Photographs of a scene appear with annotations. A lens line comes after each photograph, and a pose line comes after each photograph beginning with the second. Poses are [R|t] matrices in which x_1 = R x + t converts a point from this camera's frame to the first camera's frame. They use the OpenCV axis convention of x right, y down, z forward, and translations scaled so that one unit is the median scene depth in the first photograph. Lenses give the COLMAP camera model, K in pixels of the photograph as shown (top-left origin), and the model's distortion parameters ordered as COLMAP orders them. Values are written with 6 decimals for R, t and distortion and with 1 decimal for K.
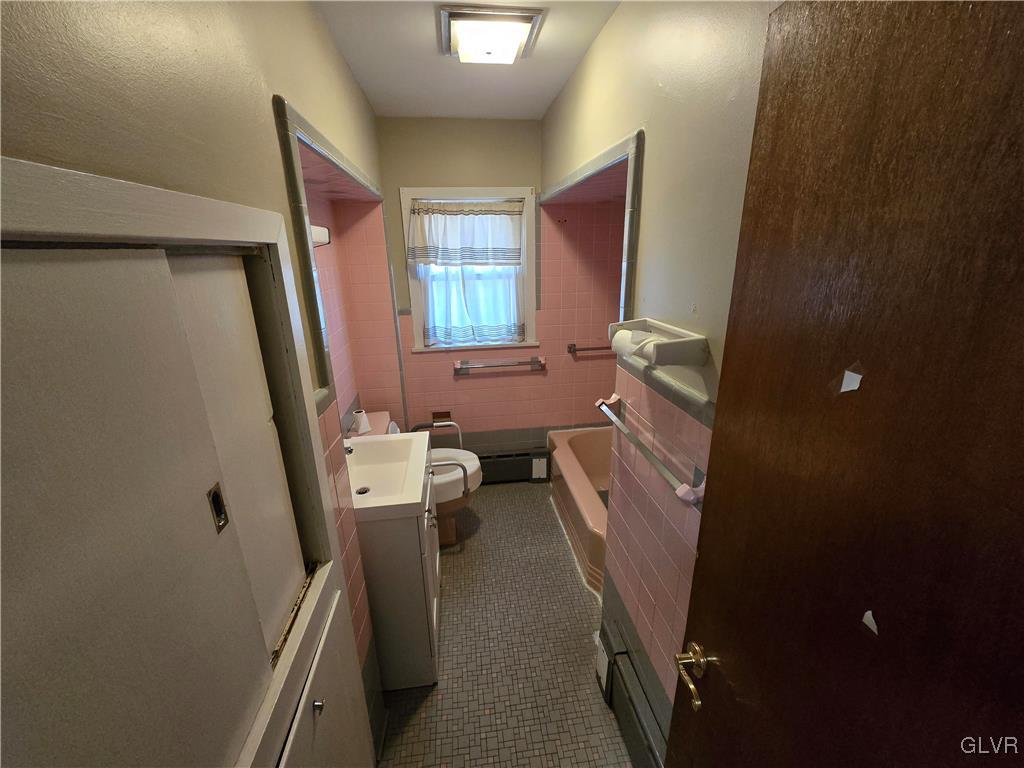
lens RADIAL K [[417.2, 0, 513.0], [0, 417.2, 387.8], [0, 0, 1]] dist [-0.002365, -0.000169]
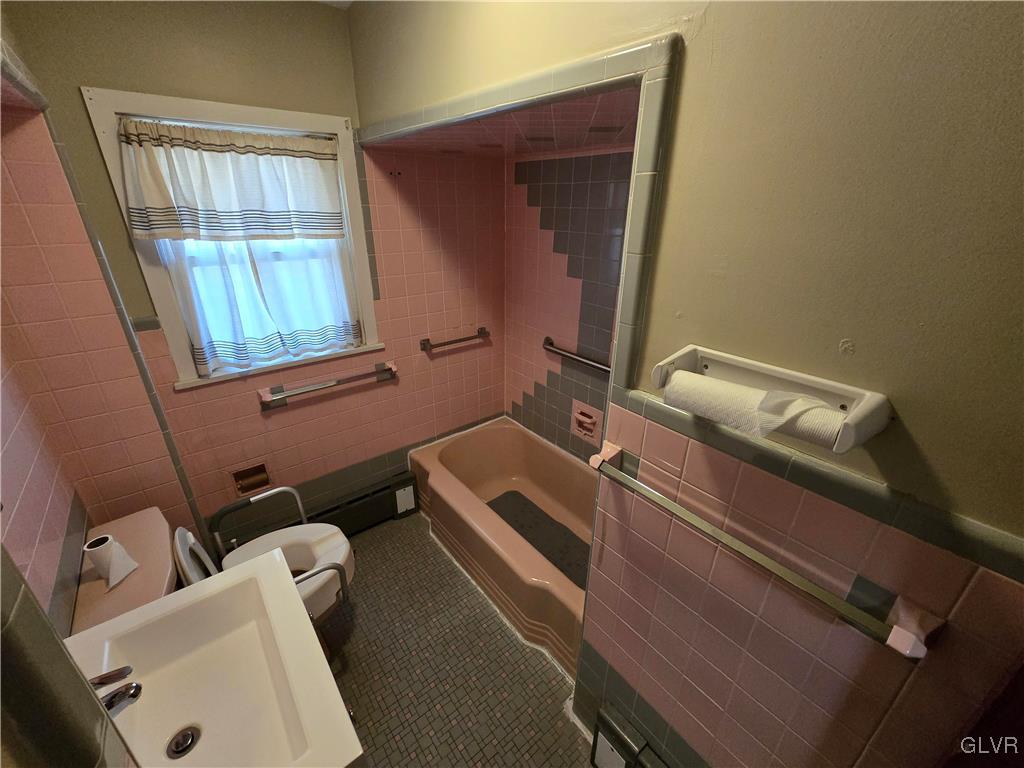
lens RADIAL K [[417.2, 0, 513.0], [0, 417.2, 387.8], [0, 0, 1]] dist [-0.002365, -0.000169]
pose [[0.857432, -0.182643, 0.481094, -0.120842], [0.135375, 0.982023, 0.131543, -0.106333], [-0.496471, -0.047661, 0.866744, 0.262904]]
